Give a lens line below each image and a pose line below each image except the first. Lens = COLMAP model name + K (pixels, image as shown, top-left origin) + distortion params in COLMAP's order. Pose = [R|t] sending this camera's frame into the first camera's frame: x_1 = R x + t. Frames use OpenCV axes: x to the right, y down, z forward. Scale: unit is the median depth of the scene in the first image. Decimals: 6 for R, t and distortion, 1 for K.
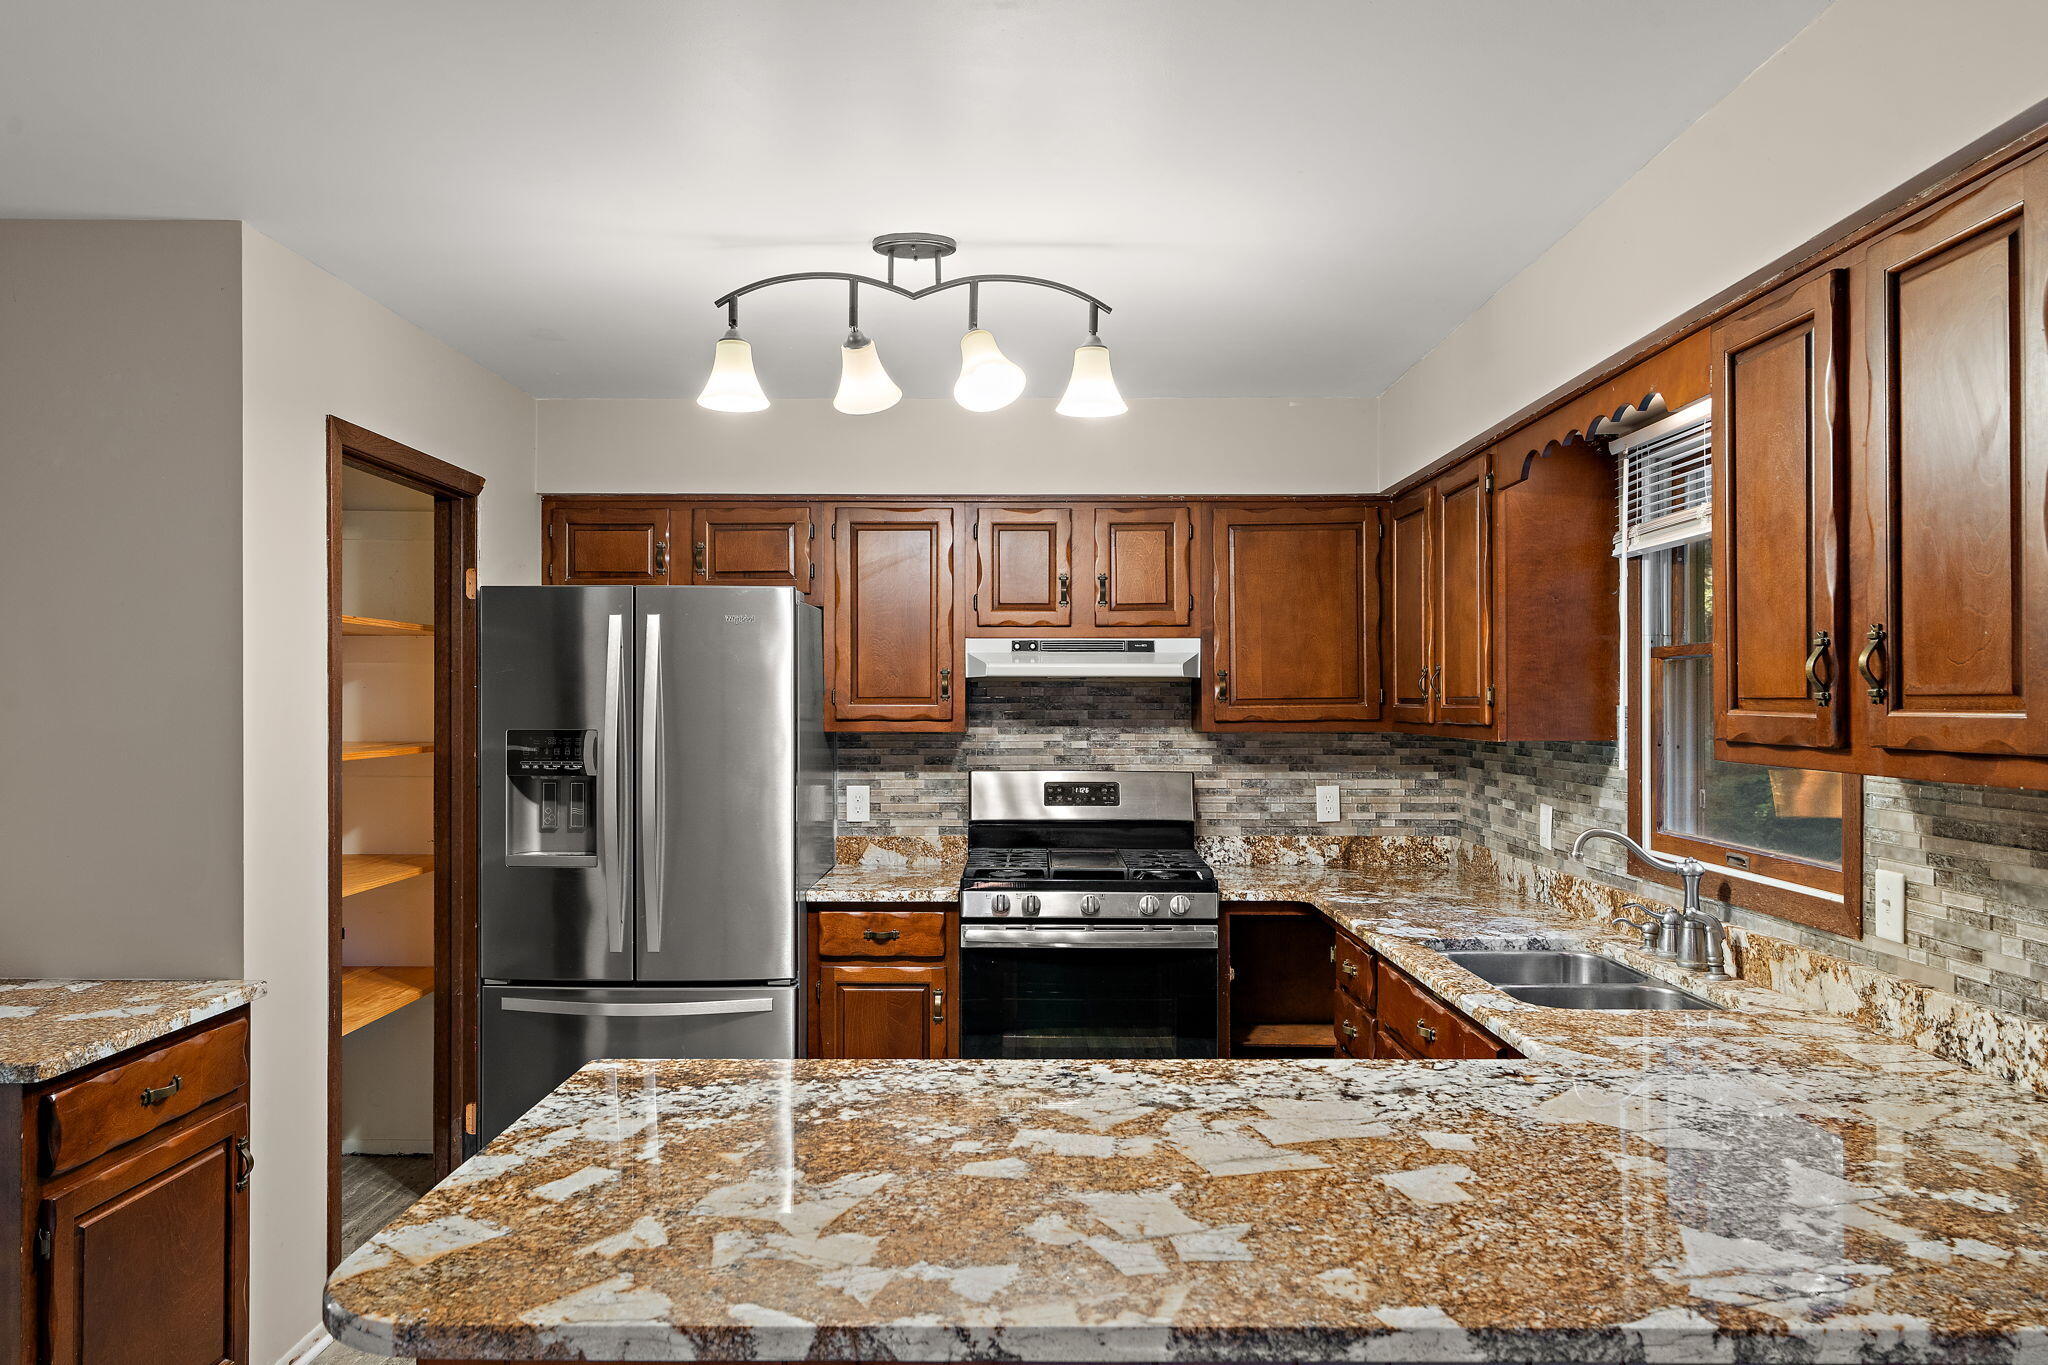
lens RADIAL K [[1356.7, 0, 1018.2], [0, 1356.7, 697.3], [0, 0, 1]] dist [0.002485, -0.000317]
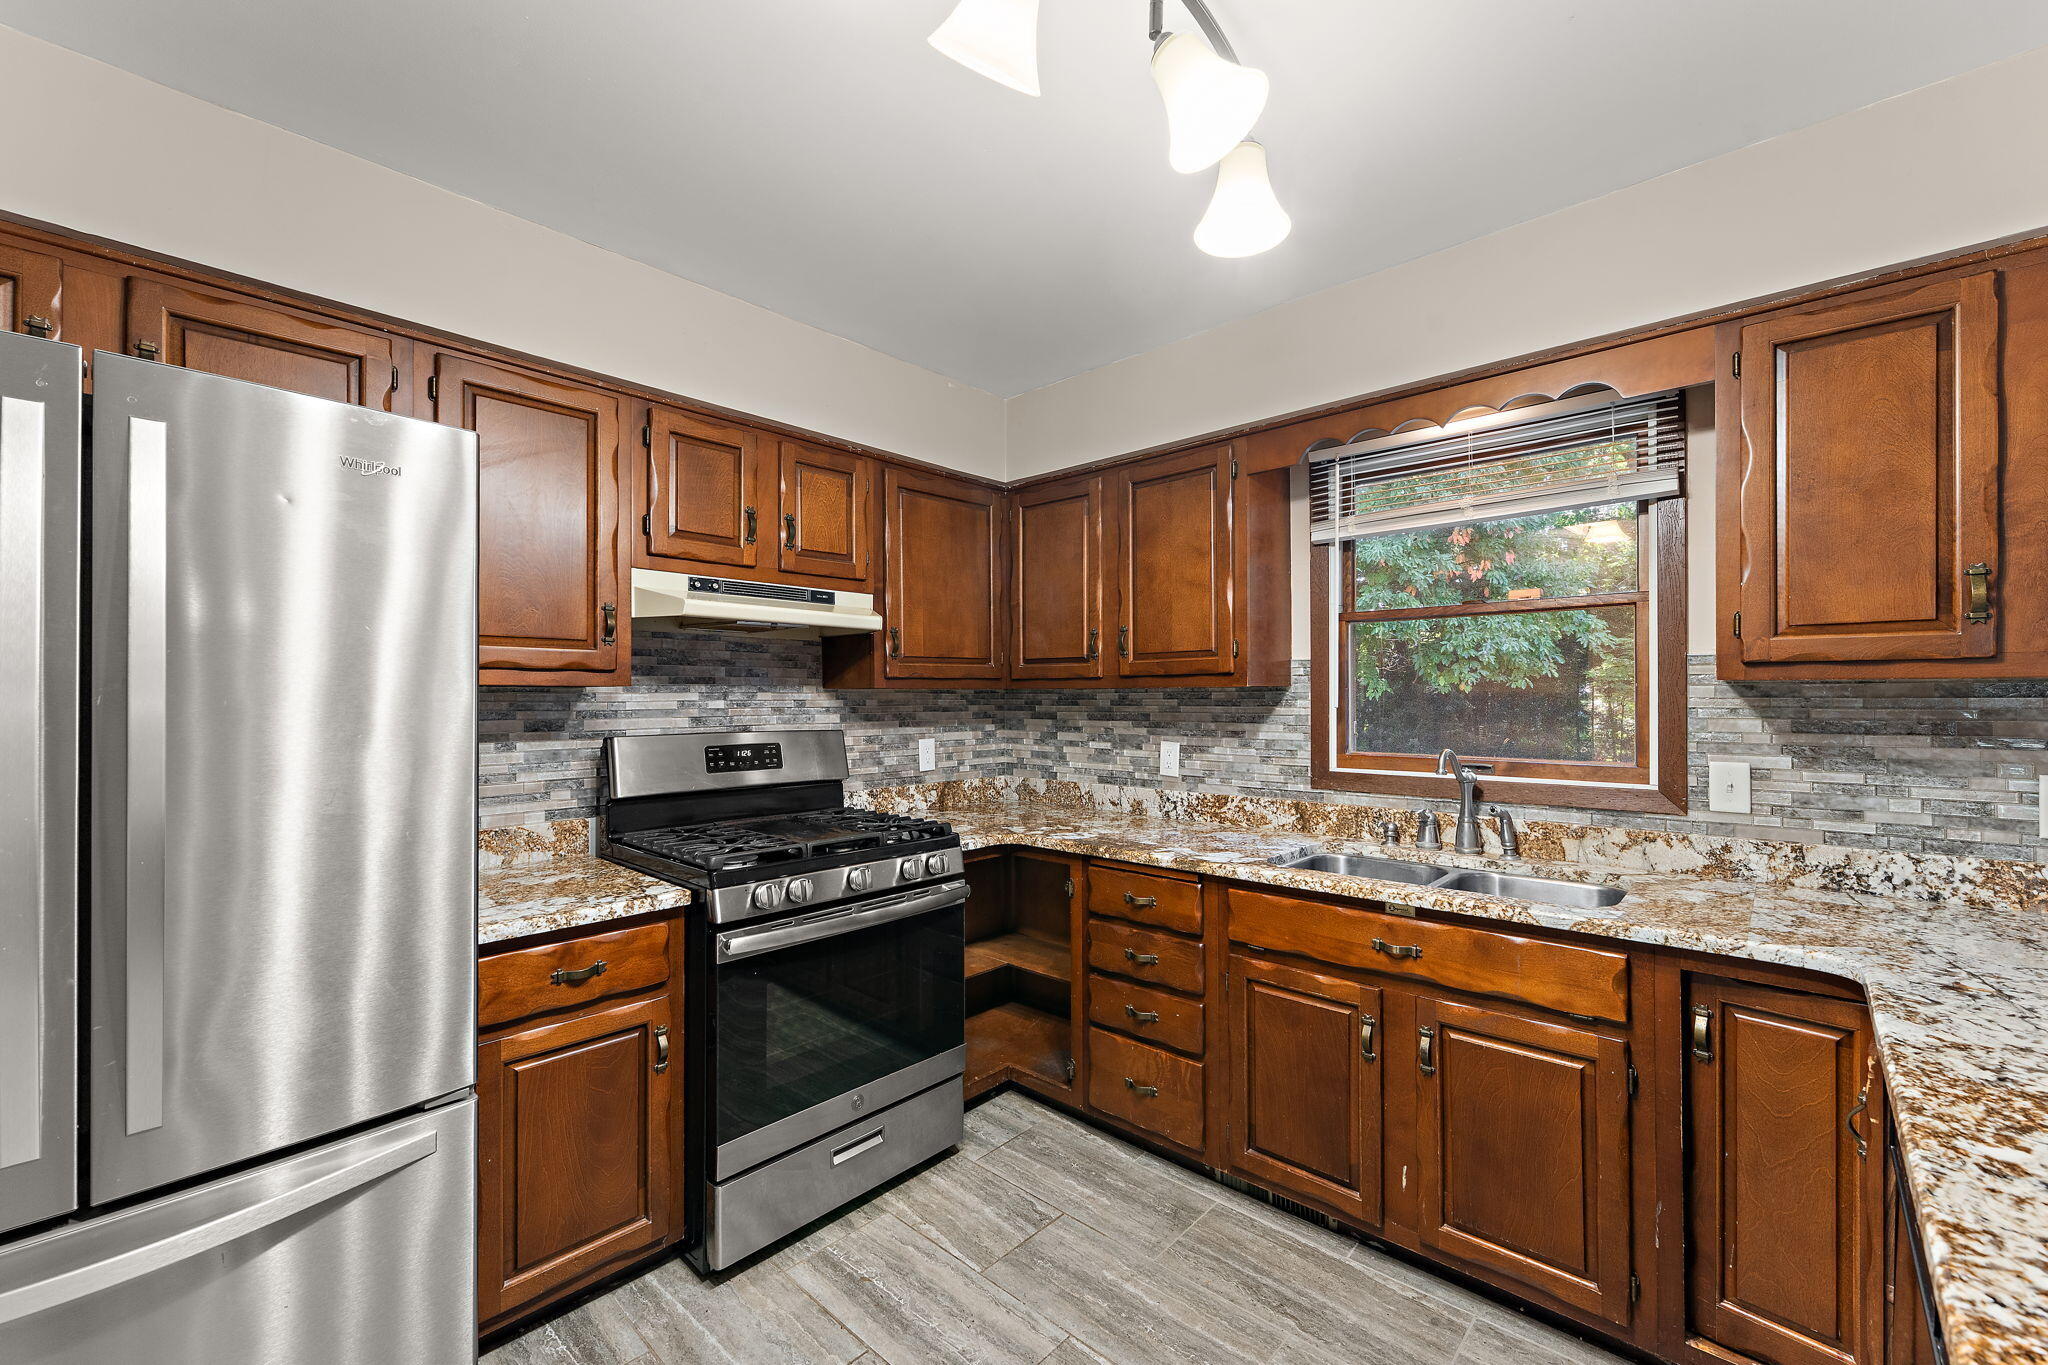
lens RADIAL K [[829.4, 0, 1024.8], [0, 829.4, 692.2], [0, 0, 1]] dist [0.001043, 0.000035]
pose [[0.672593, 0.002612, 0.740008, -0.277877], [0.001189, 0.999989, -0.004610, 0.035988], [-0.740012, 0.003981, 0.672582, 0.577128]]
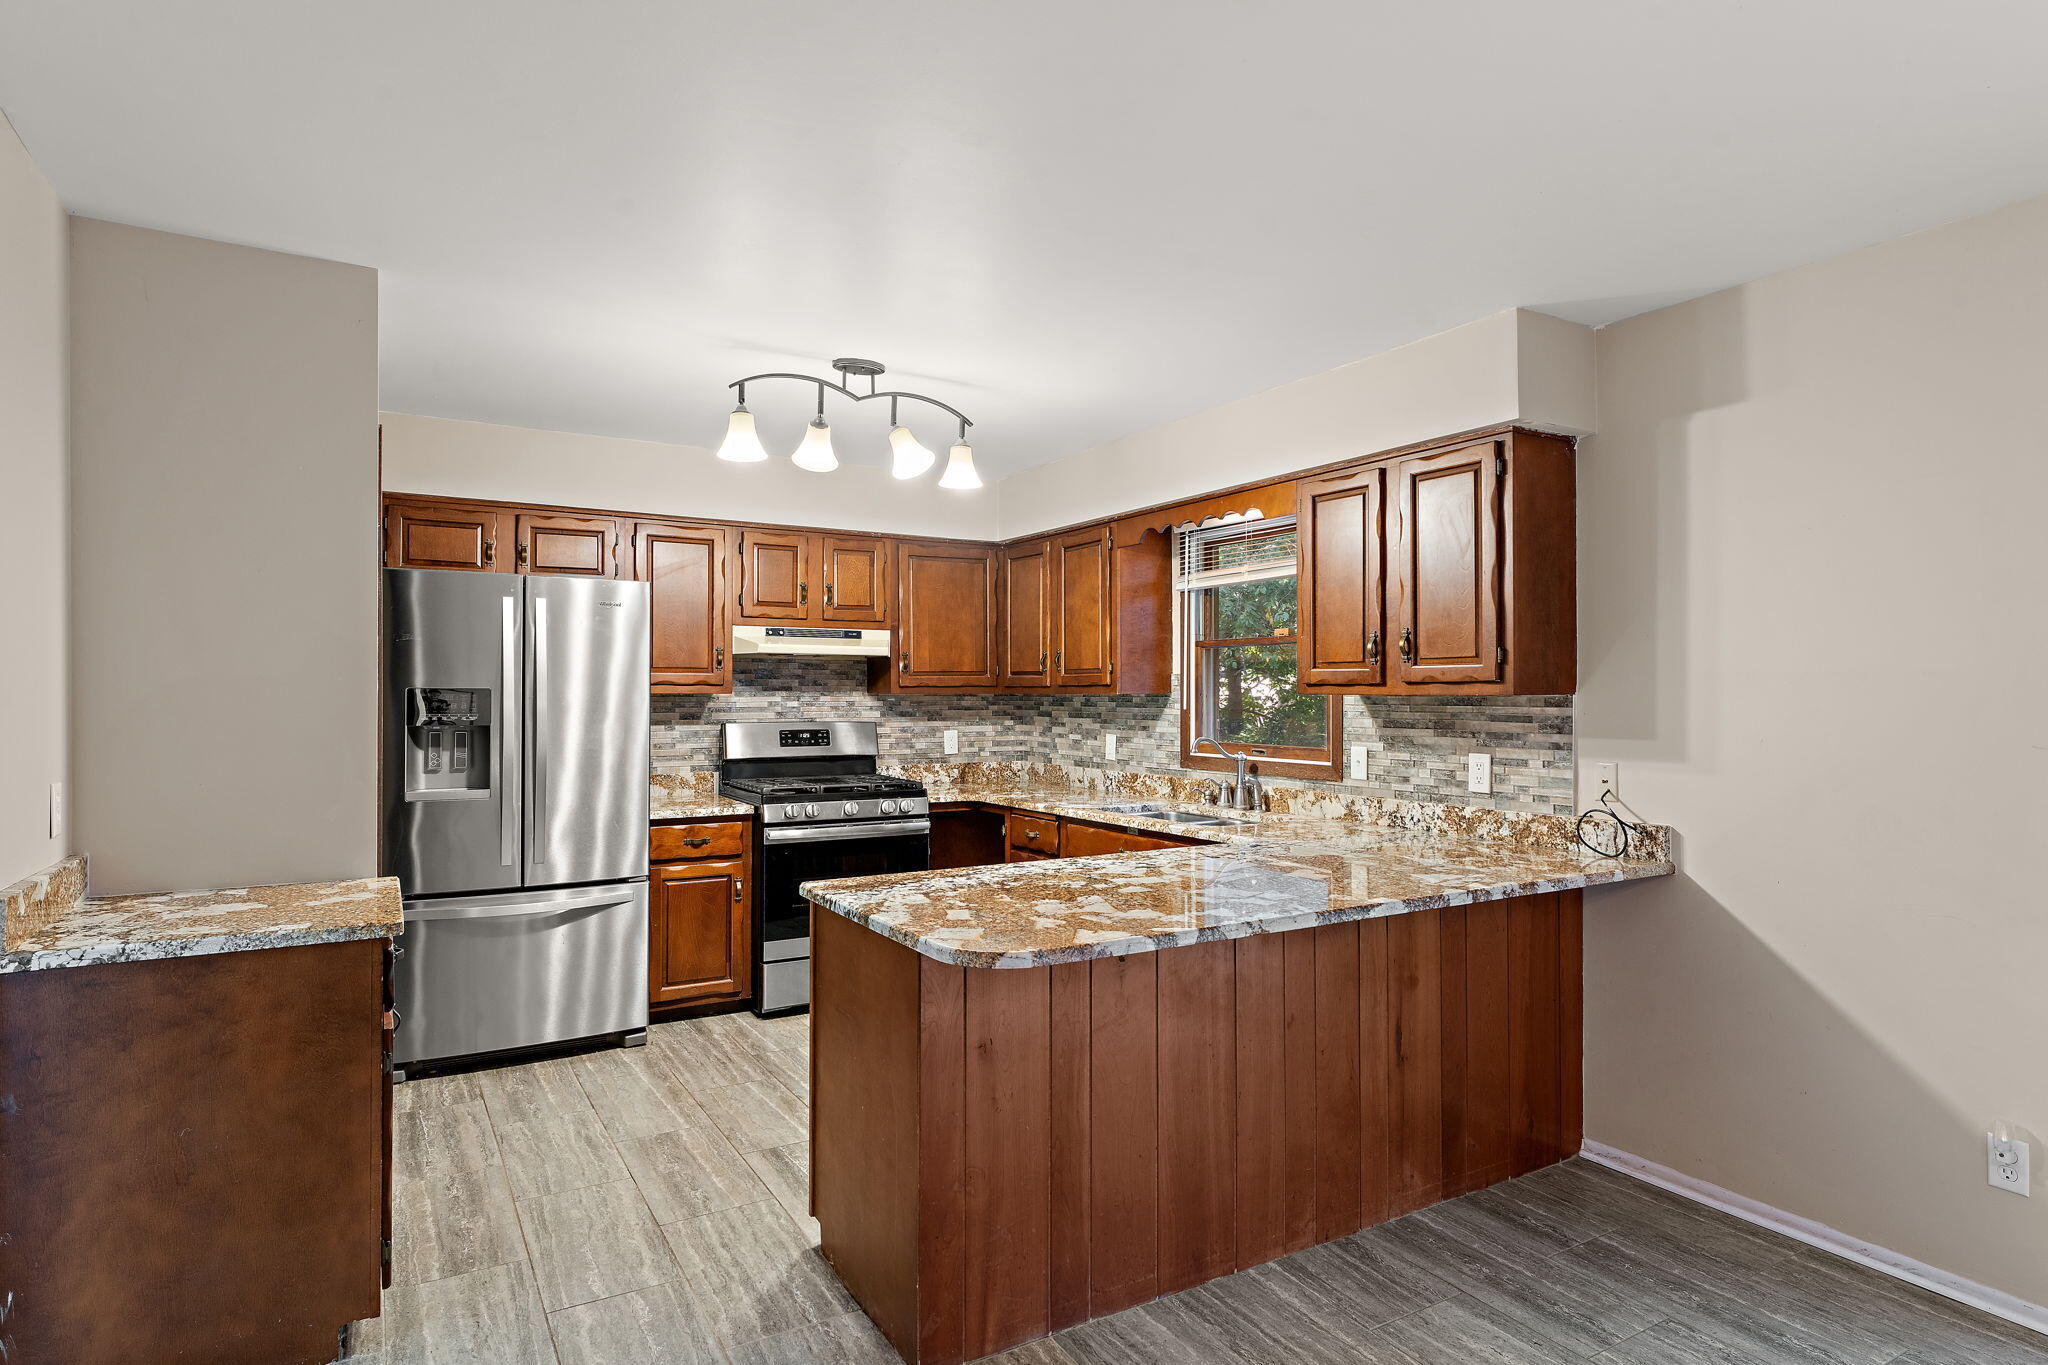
lens RADIAL K [[1107.7, 0, 1016.2], [0, 1107.7, 683.8], [0, 0, 1]] dist [0.005451, 0.000810]
pose [[0.858116, 0.004782, 0.513433, -0.420774], [-0.001891, 0.999979, -0.006153, 0.025080], [-0.513452, 0.004309, 0.858108, -0.123777]]
